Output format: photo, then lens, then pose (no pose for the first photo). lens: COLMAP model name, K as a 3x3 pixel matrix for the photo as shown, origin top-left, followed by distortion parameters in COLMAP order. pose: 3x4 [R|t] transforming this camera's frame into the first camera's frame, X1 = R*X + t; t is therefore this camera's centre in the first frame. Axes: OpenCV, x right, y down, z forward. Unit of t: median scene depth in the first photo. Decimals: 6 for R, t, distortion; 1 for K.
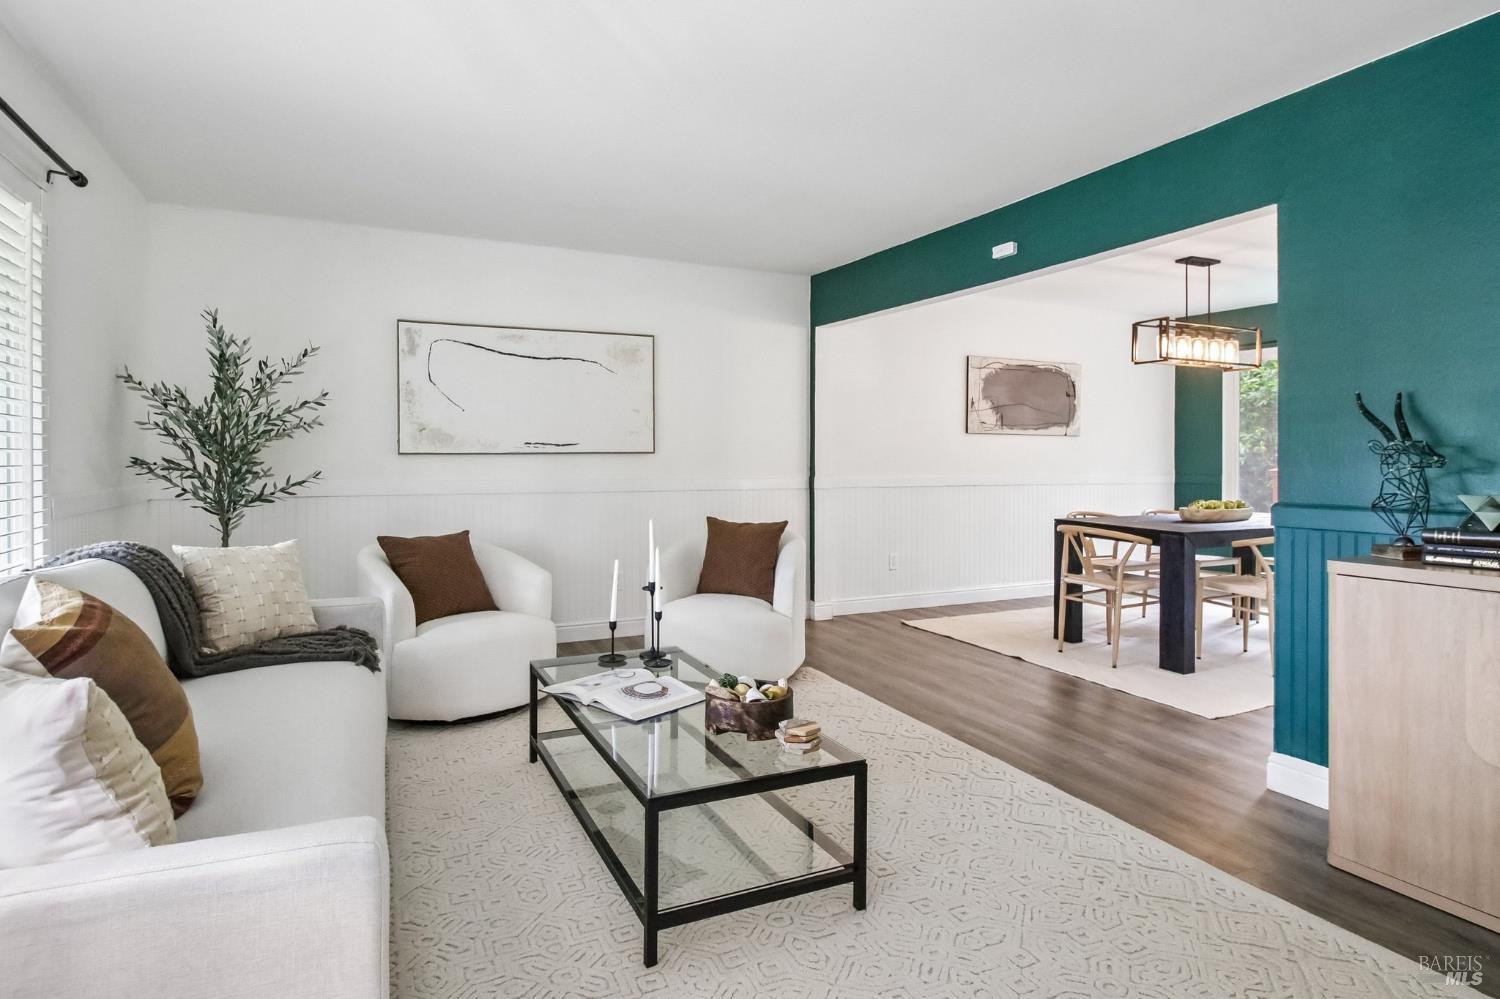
lens RADIAL K [[814.0, 0, 764.6], [0, 814.0, 465.9], [0, 0, 1]] dist [0.005796, -0.010937]
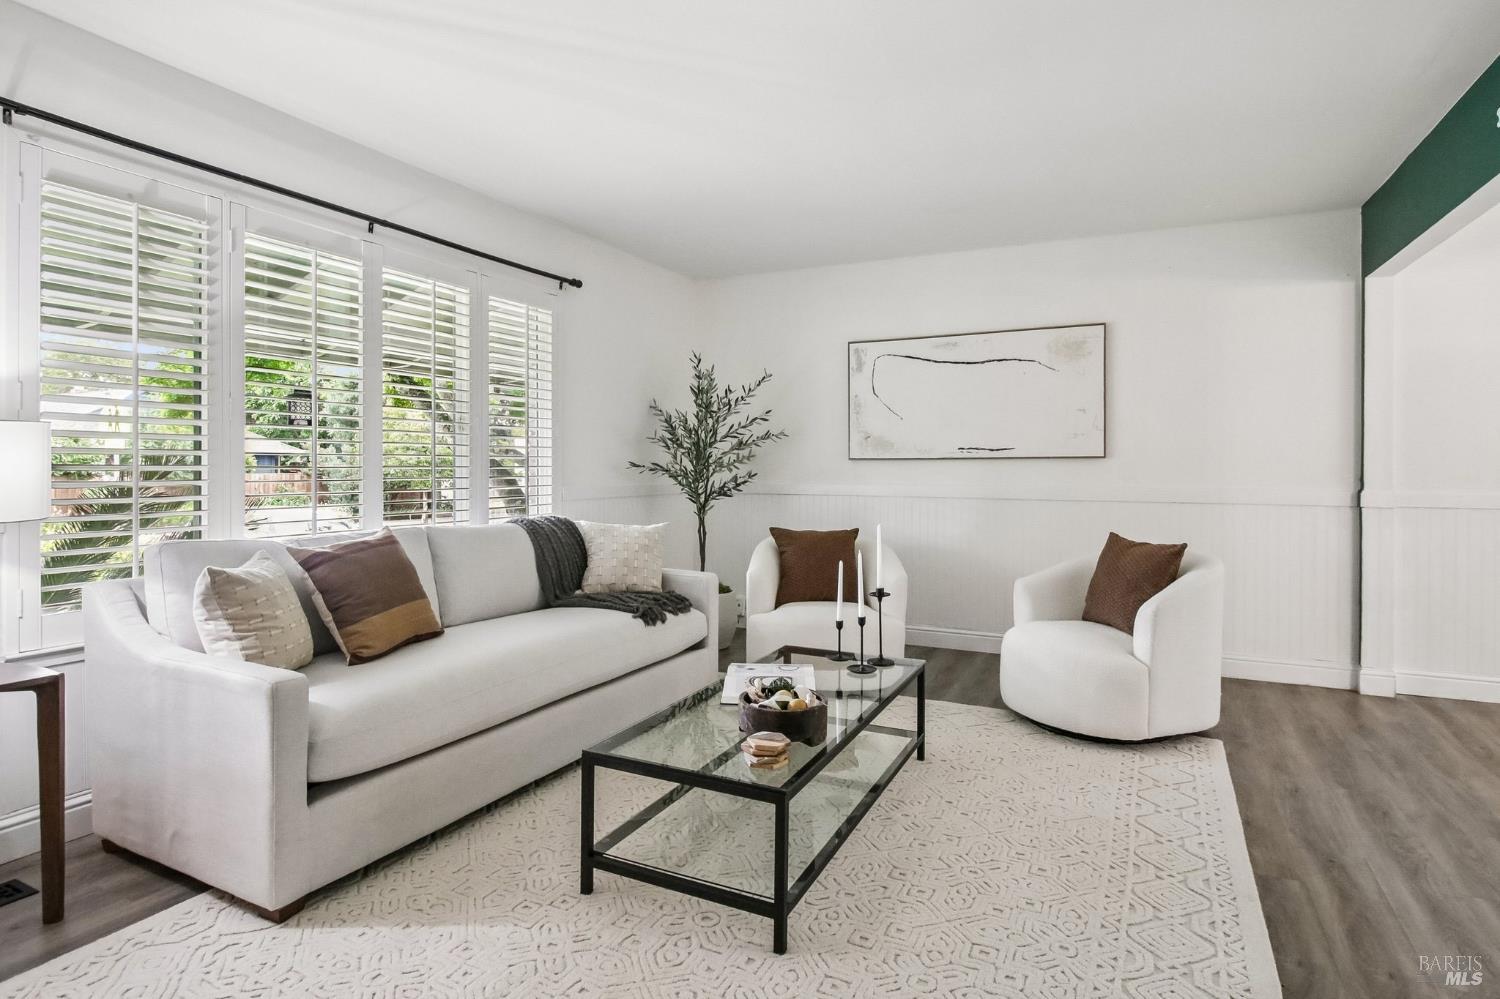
lens RADIAL K [[814.0, 0, 746.5], [0, 814.0, 475.5], [0, 0, 1]] dist [0.005796, -0.010937]
pose [[0.614661, 0.011369, -0.788709, 0.427914], [-0.009833, 0.999929, 0.006751, 0.001816], [0.788730, 0.003606, 0.614729, 0.215705]]
